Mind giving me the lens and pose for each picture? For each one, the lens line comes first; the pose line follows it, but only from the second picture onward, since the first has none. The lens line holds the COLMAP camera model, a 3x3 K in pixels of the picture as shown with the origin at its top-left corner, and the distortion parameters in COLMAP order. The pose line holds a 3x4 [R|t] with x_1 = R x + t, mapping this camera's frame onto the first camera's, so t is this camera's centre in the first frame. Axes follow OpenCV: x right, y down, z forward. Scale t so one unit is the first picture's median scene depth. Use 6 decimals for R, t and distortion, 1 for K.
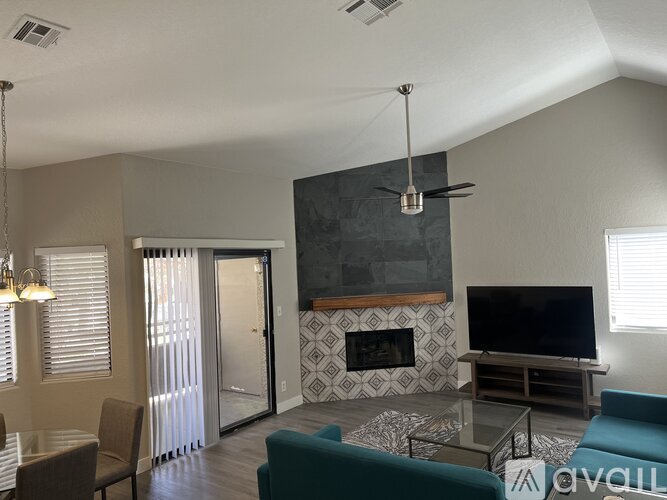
lens RADIAL K [[504.7, 0, 329.0], [0, 504.7, 250.0], [0, 0, 1]] dist [0.053243, -0.040004]
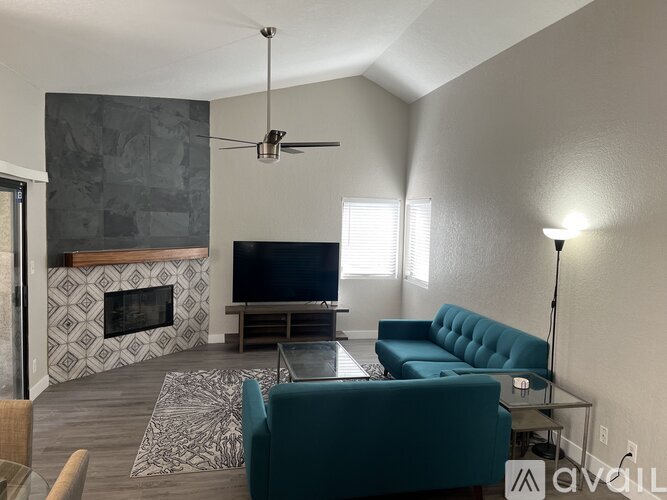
lens RADIAL K [[504.7, 0, 338.4], [0, 504.7, 250.5], [0, 0, 1]] dist [0.053243, -0.040004]
pose [[0.670378, 0.012219, 0.741919, -0.337505], [-0.065152, 0.996972, 0.042450, 0.033322], [-0.739154, -0.076795, 0.669144, 0.160882]]
